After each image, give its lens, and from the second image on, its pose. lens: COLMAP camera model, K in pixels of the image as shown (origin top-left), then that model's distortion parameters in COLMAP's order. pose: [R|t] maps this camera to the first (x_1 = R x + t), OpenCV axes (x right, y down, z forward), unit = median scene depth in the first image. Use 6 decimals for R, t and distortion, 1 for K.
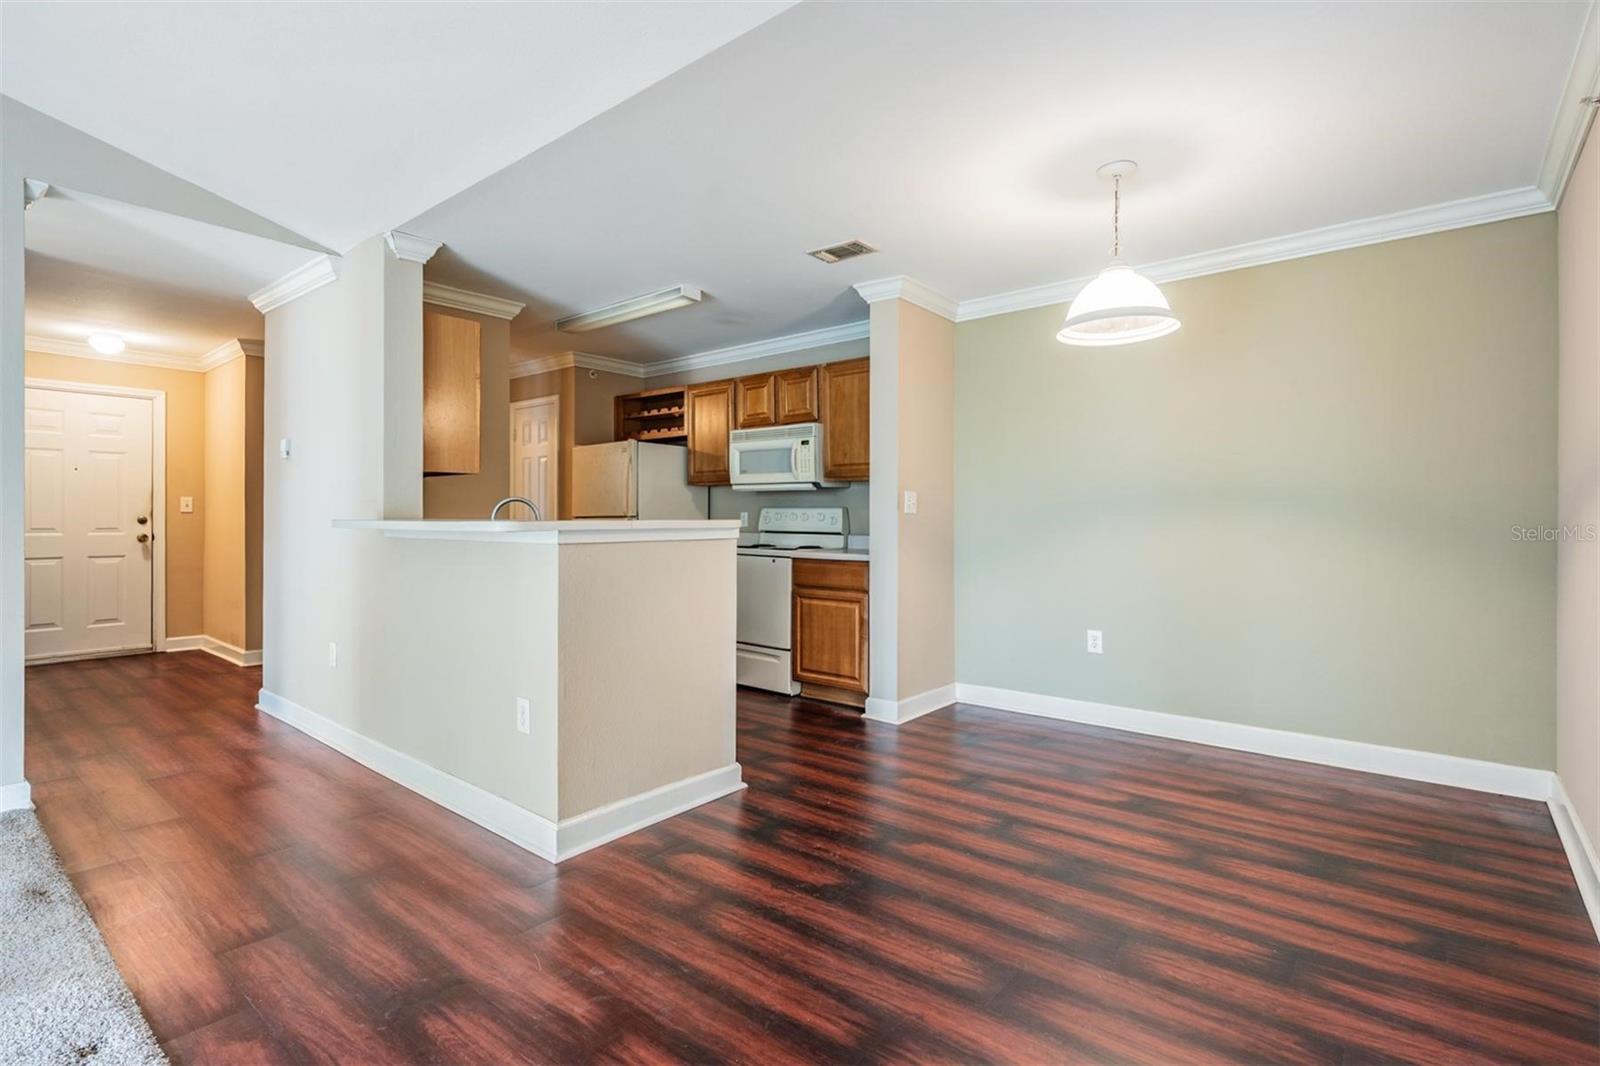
lens RADIAL K [[767.0, 0, 793.0], [0, 767.0, 517.8], [0, 0, 1]] dist [0.001760, 0.000003]
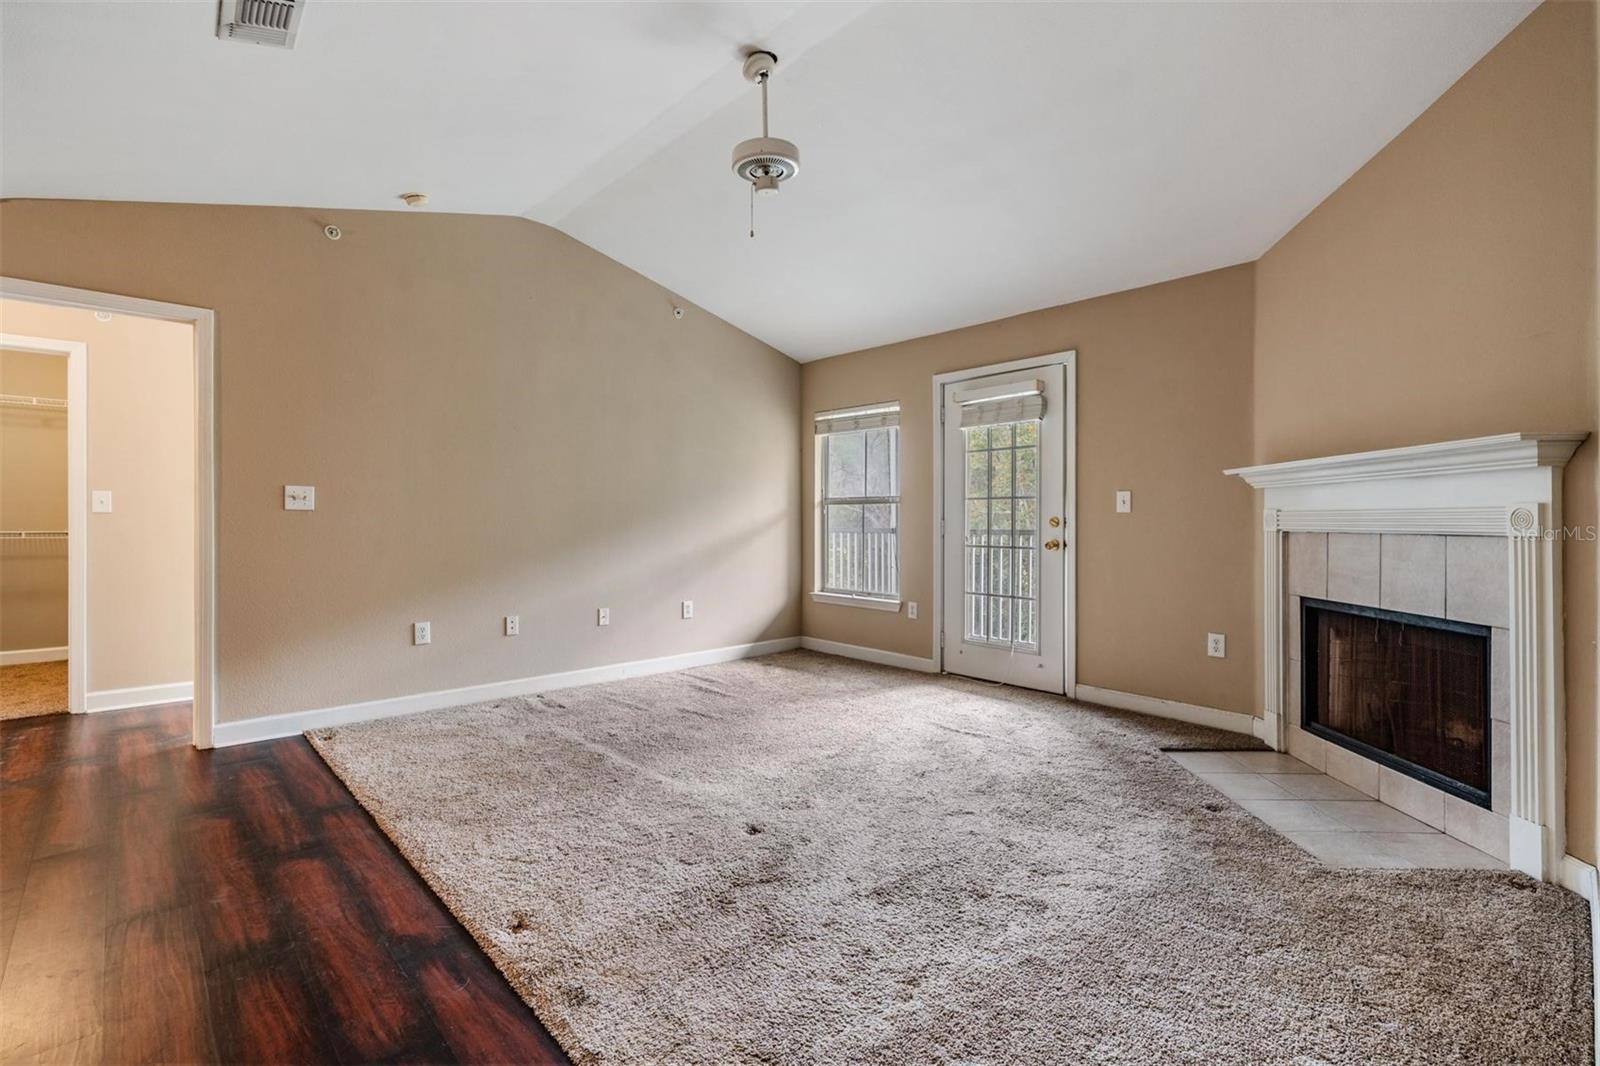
lens RADIAL K [[730.5, 0, 800.0], [0, 730.5, 533.0], [0, 0, 1]] dist [-0.000486, -0.000359]
pose [[-0.992319, -0.004071, 0.123640, -0.533053], [-0.002186, 0.999879, 0.015376, 0.003264], [-0.123688, 0.014988, -0.992208, 0.746375]]
